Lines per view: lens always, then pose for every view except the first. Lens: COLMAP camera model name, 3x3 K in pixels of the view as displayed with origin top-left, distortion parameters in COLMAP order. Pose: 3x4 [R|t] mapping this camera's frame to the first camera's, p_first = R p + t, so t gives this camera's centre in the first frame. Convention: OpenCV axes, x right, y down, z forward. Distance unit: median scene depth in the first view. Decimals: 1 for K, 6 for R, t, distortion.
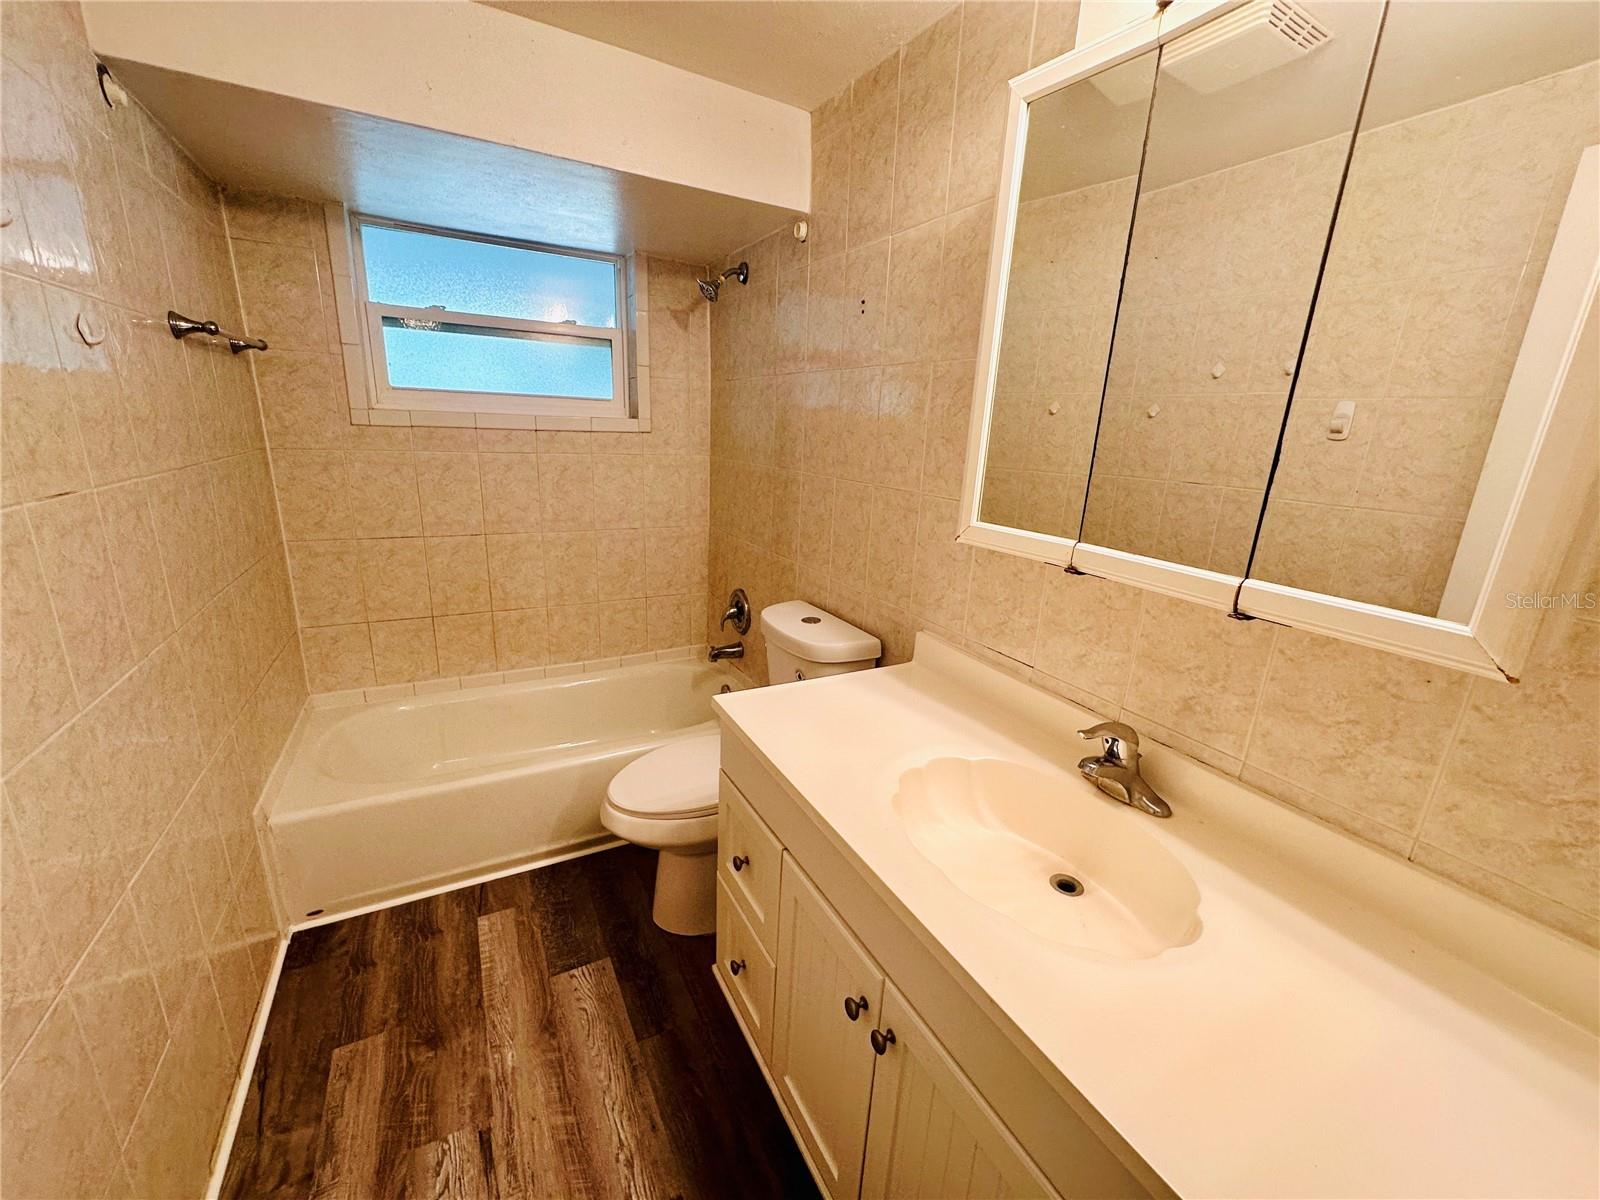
lens RADIAL K [[638.3, 0, 799.2], [0, 638.3, 600.4], [0, 0, 1]] dist [-0.003493, 0.000809]
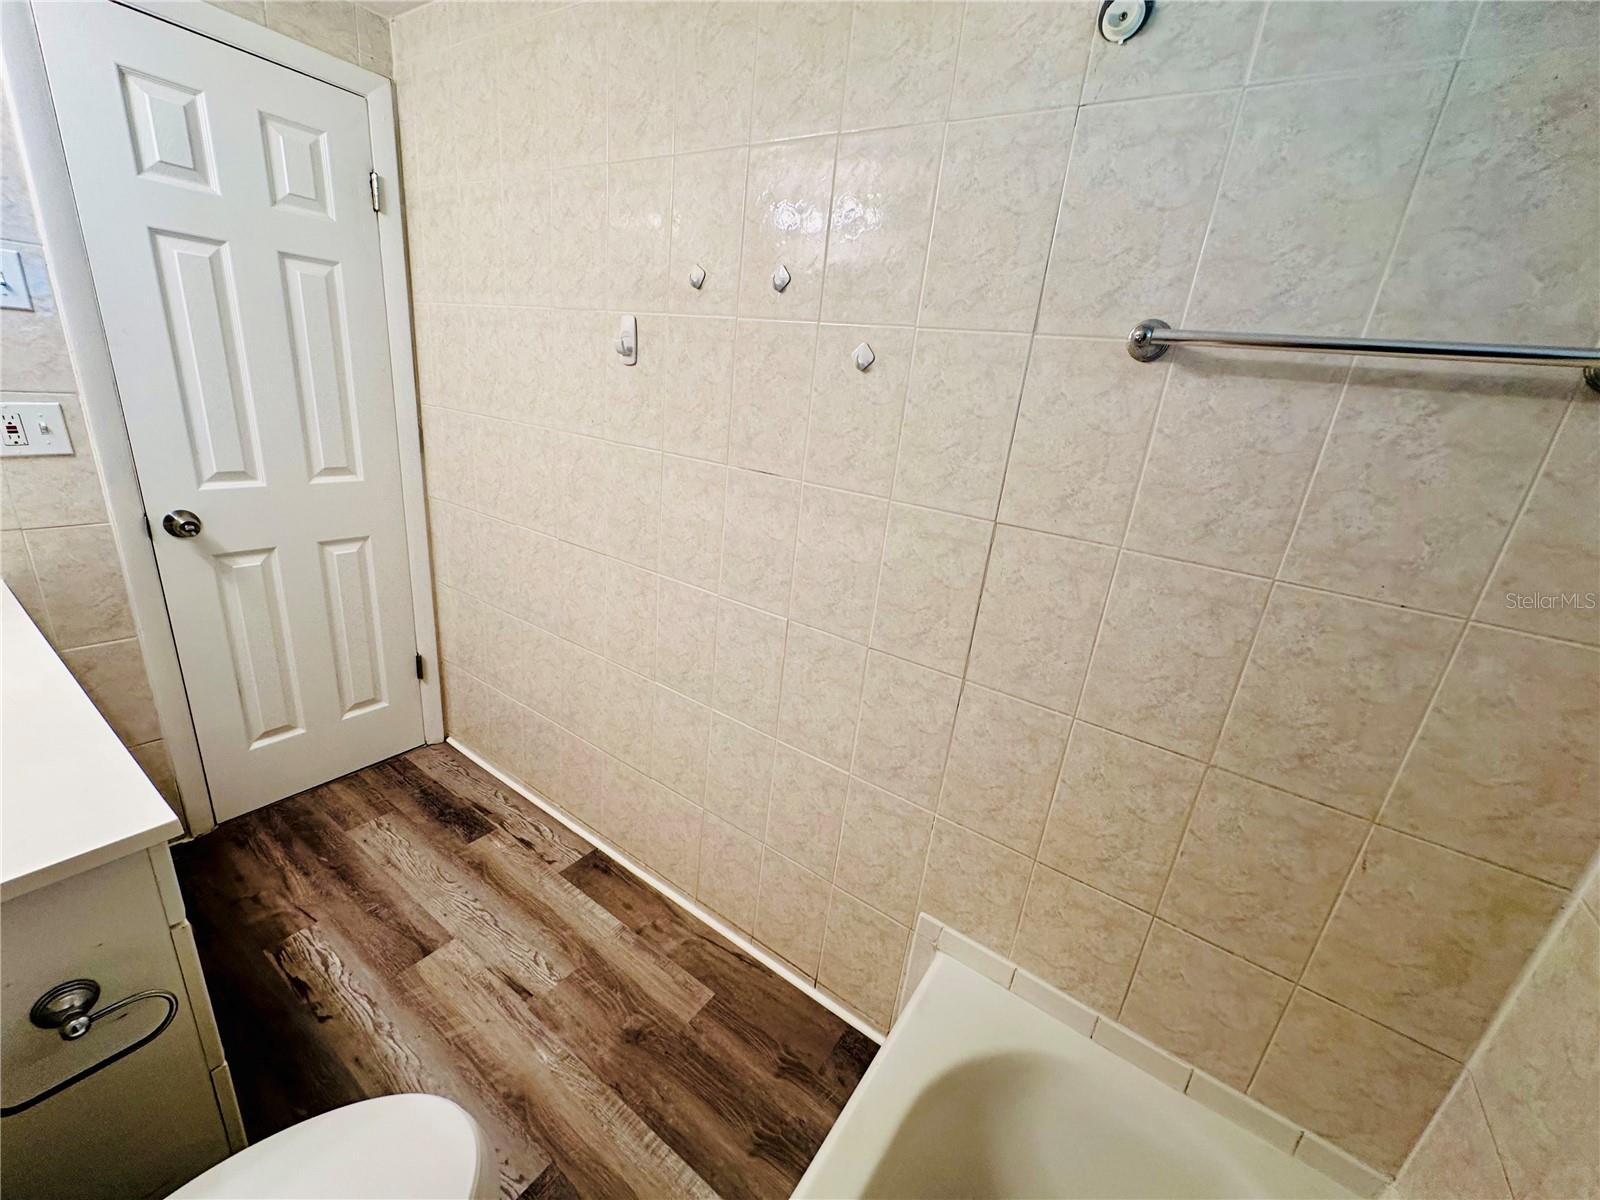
lens RADIAL K [[638.3, 0, 799.2], [0, 638.3, 600.4], [0, 0, 1]] dist [-0.003493, 0.000809]
pose [[-0.880662, 0.015064, -0.473505, -0.349913], [-0.260291, 0.819730, 0.510188, -0.448975], [0.395832, 0.572553, -0.717984, 1.461692]]
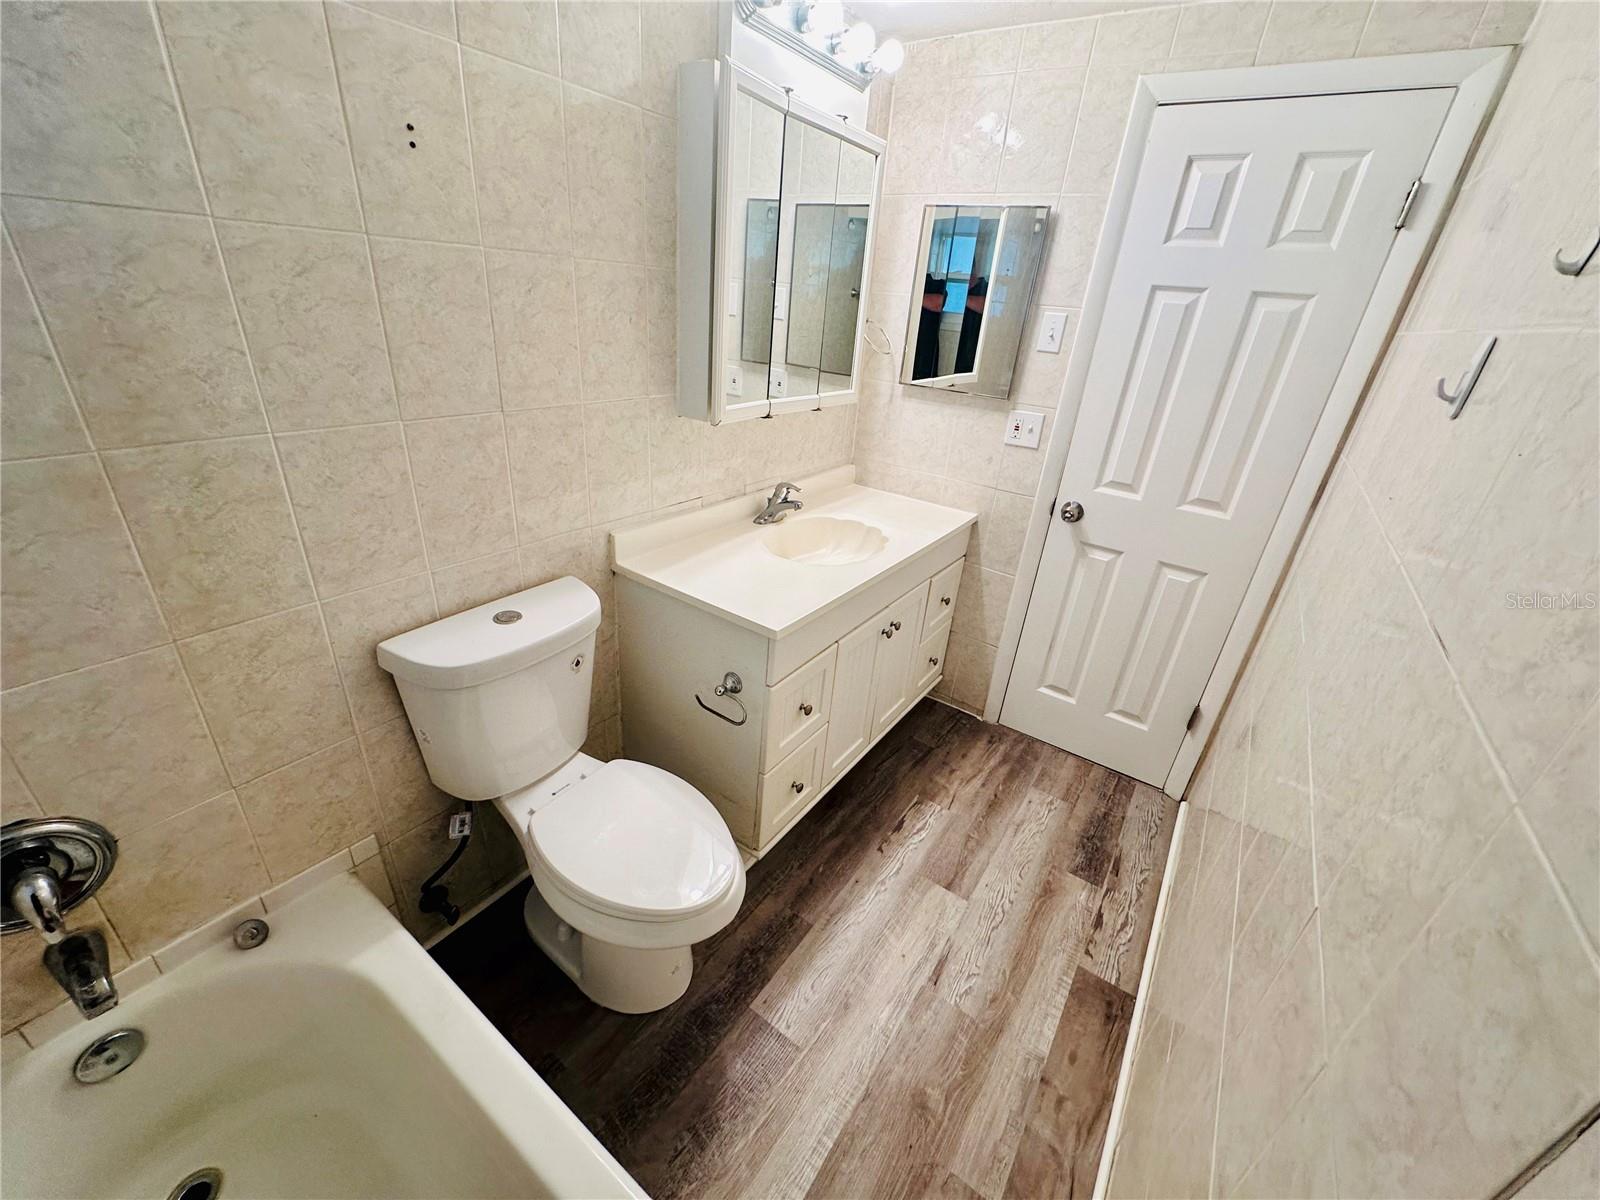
lens RADIAL K [[638.3, 0, 799.2], [0, 638.3, 600.4], [0, 0, 1]] dist [-0.003493, 0.000809]
pose [[-0.437419, -0.461708, 0.771680, -0.896830], [0.144305, 0.810970, 0.567013, -0.461196], [-0.887604, 0.359380, -0.288107, 1.189655]]
